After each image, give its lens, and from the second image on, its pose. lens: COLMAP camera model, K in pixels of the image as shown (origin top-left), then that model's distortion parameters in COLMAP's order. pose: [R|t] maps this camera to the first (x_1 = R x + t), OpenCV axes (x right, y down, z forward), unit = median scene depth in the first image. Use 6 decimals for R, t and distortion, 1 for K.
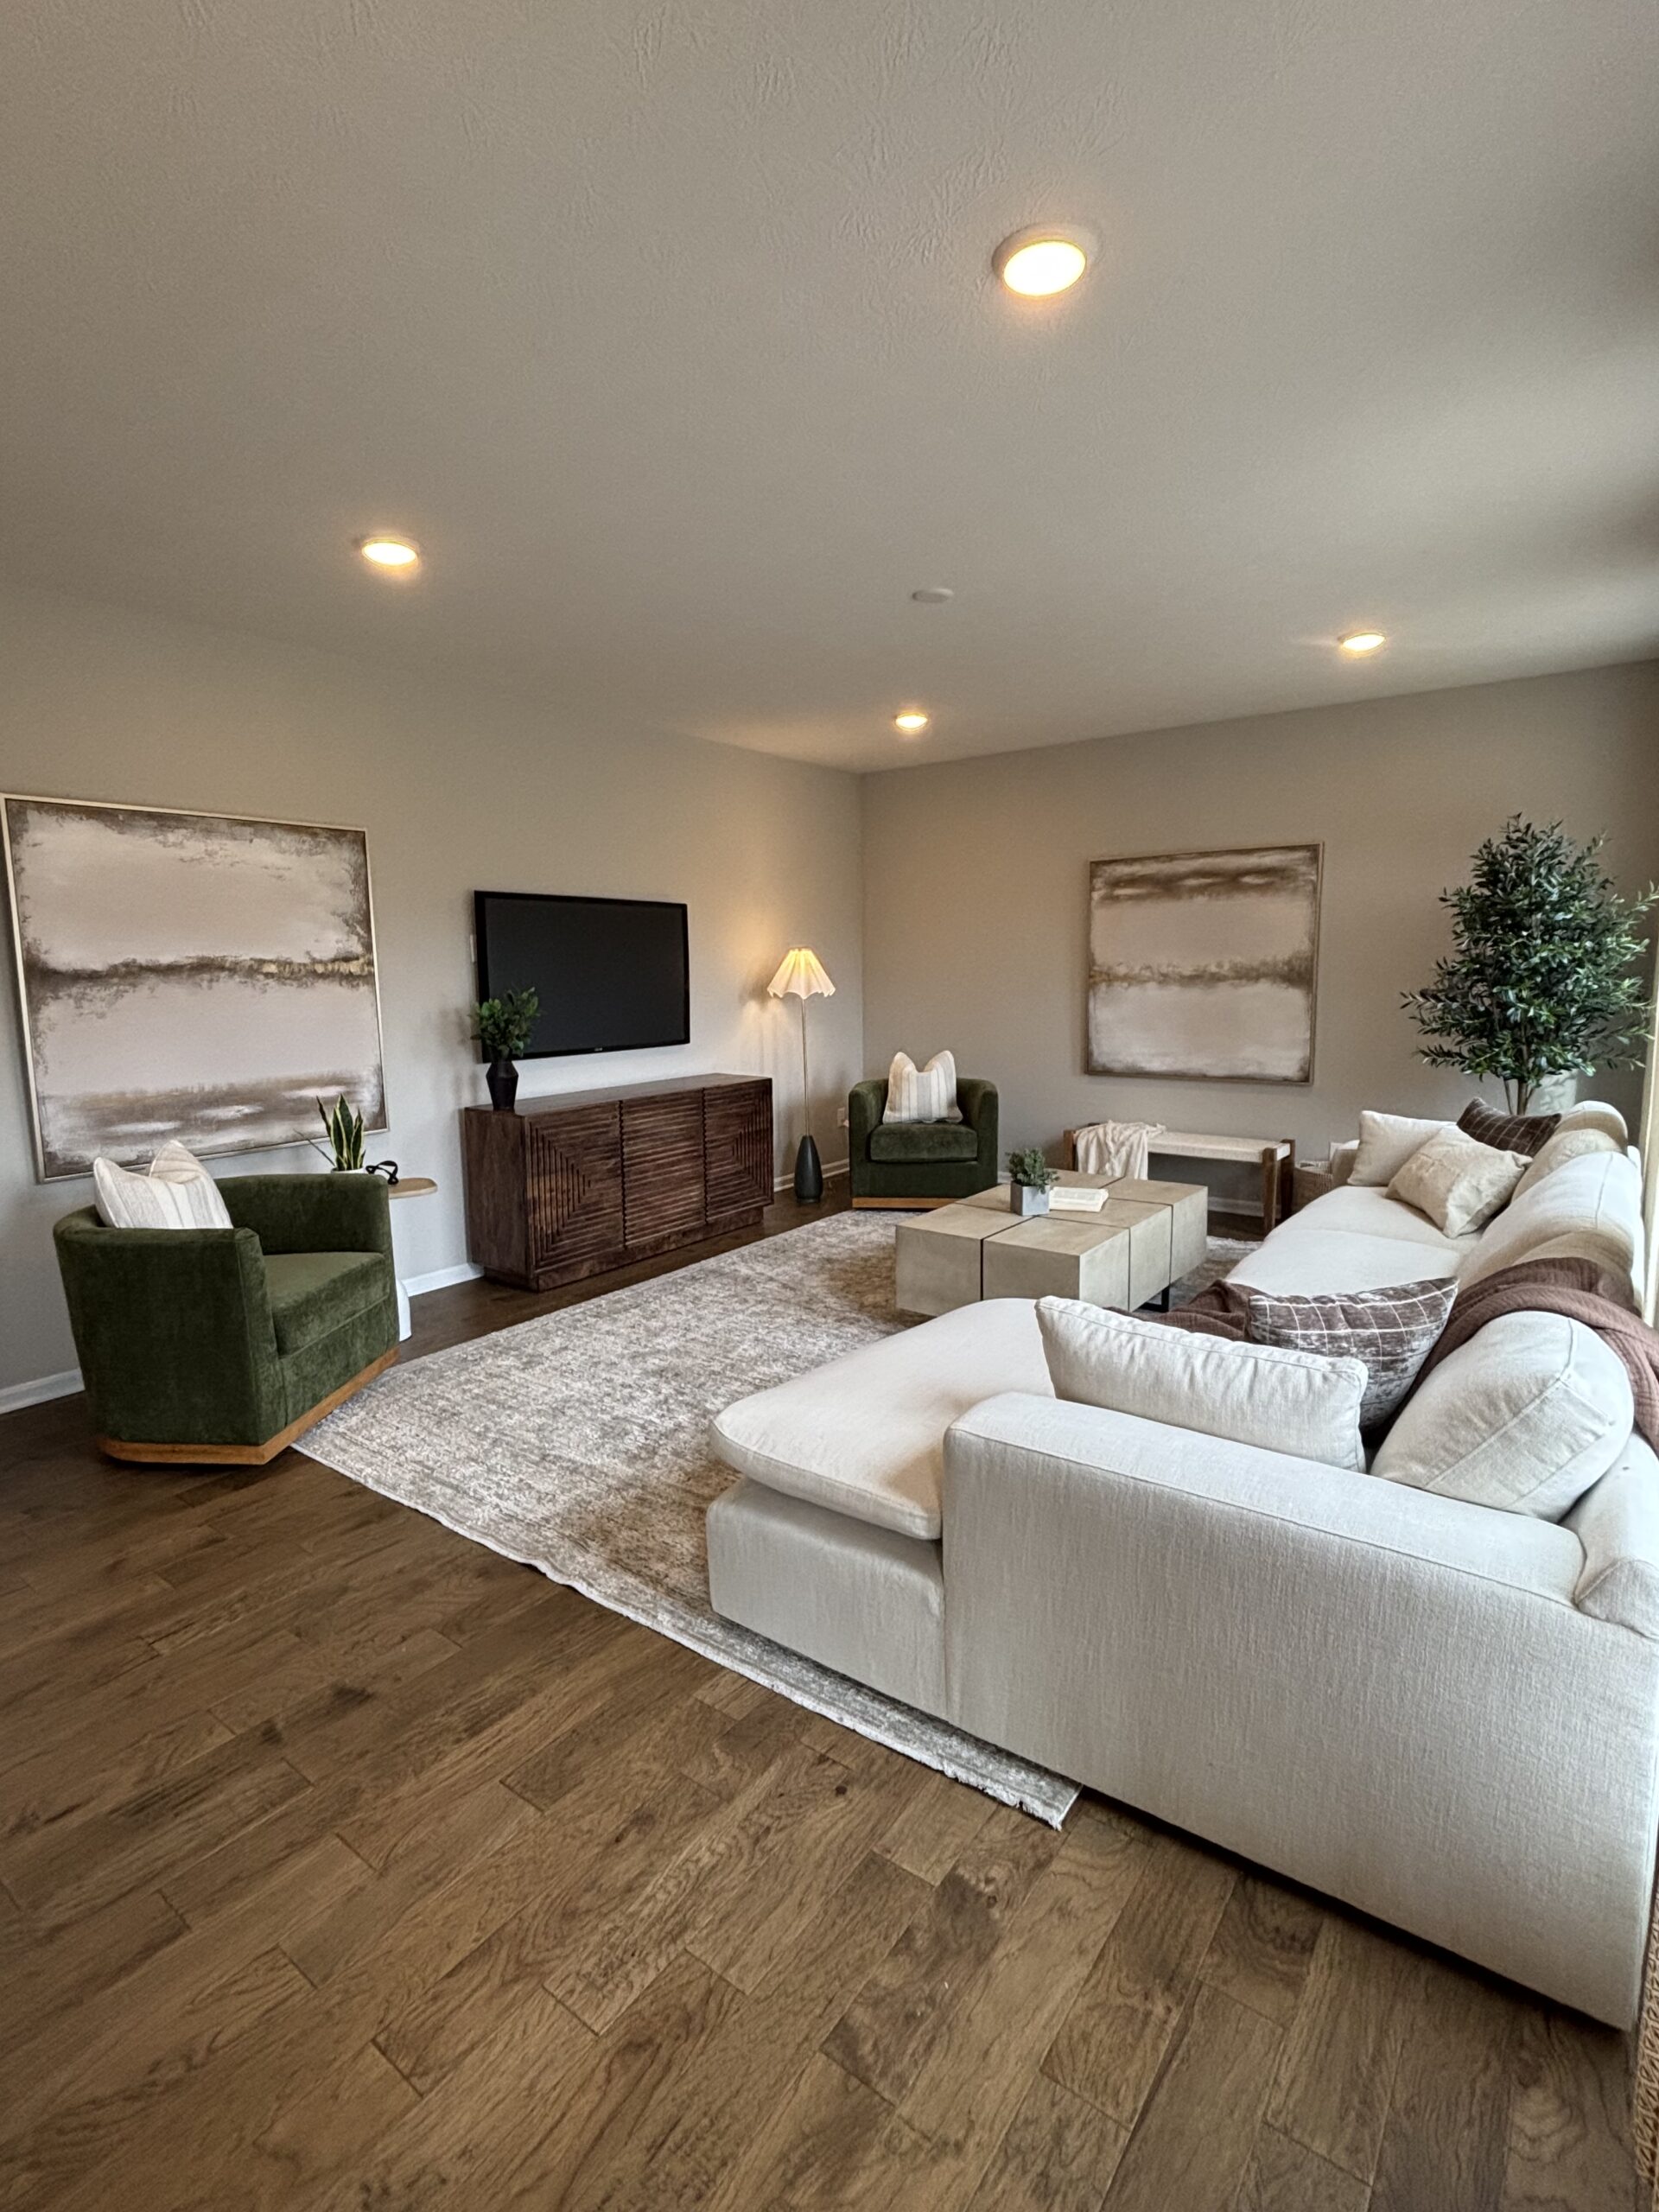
lens RADIAL K [[1043.3, 0, 829.5], [0, 1043.3, 1106.0], [0, 0, 1]] dist [0.015779, -0.000223]
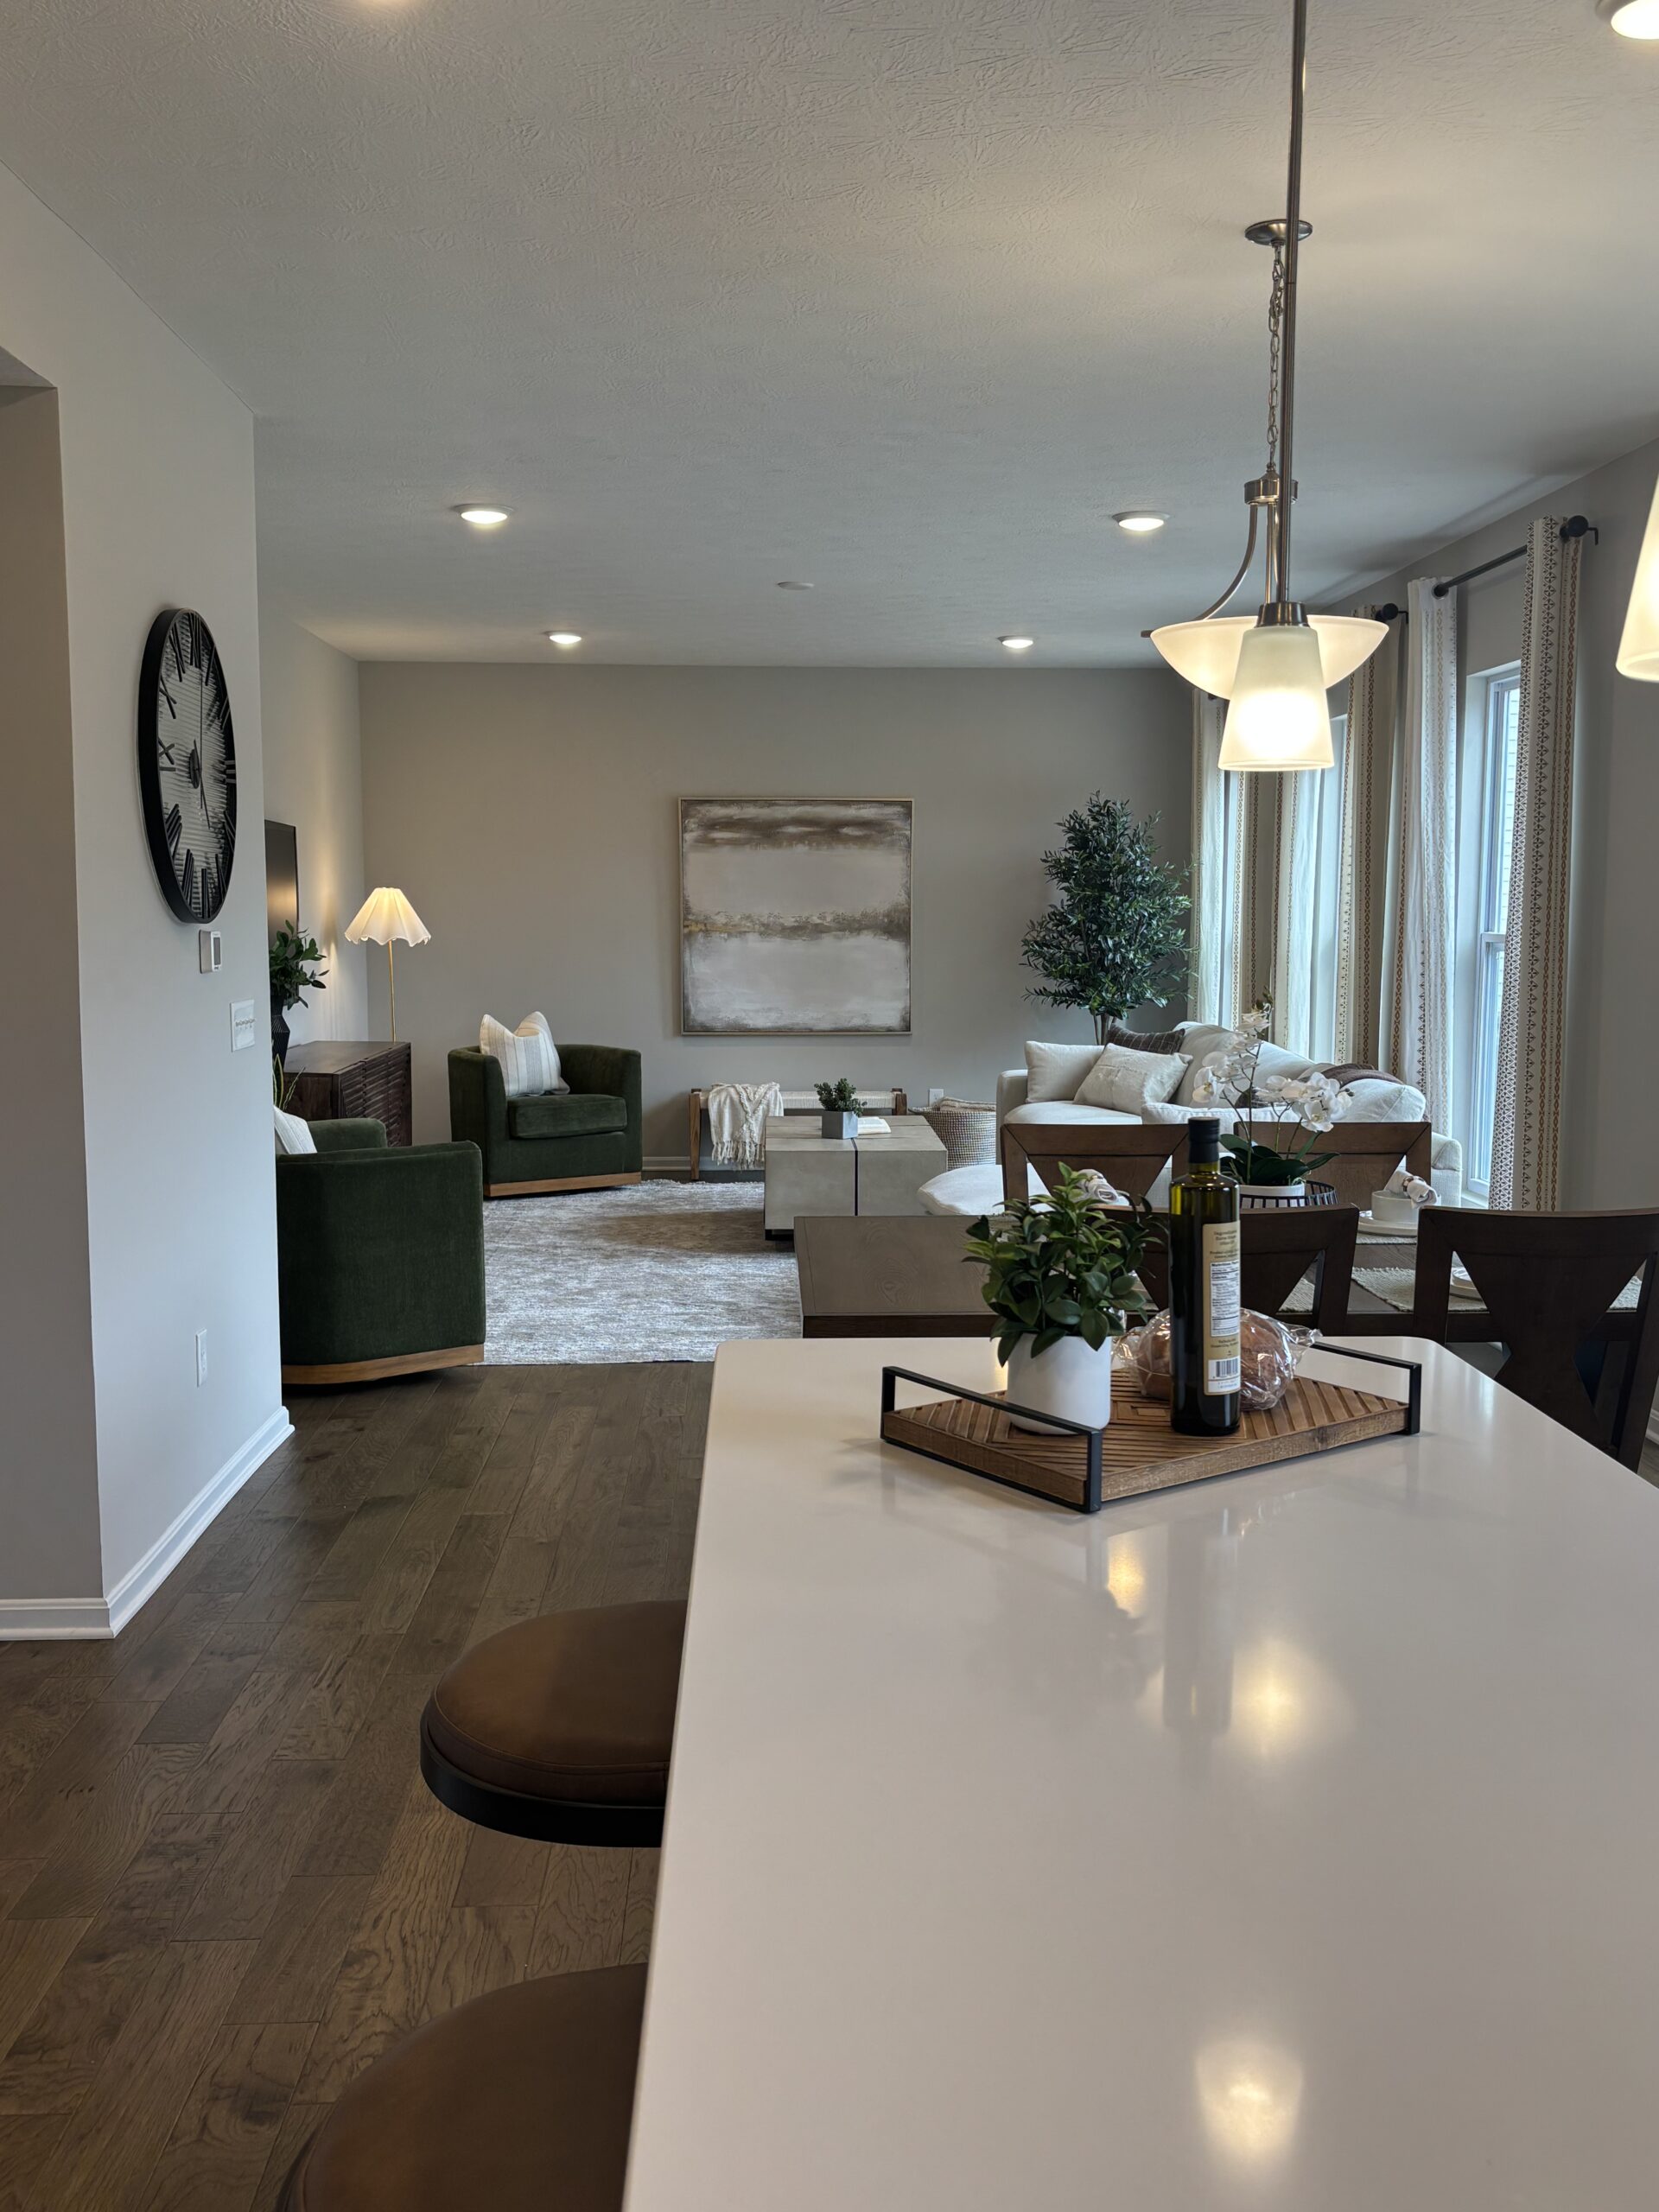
lens RADIAL K [[1984.3, 0, 829.5], [0, 1984.3, 1106.0], [0, 0, 1]] dist [0.417011, -0.000588]
pose [[0.771492, -0.048572, 0.634383, -0.808715], [0.073508, 0.997209, -0.013043, 0.067084], [-0.631979, 0.056695, 0.772909, -0.434375]]
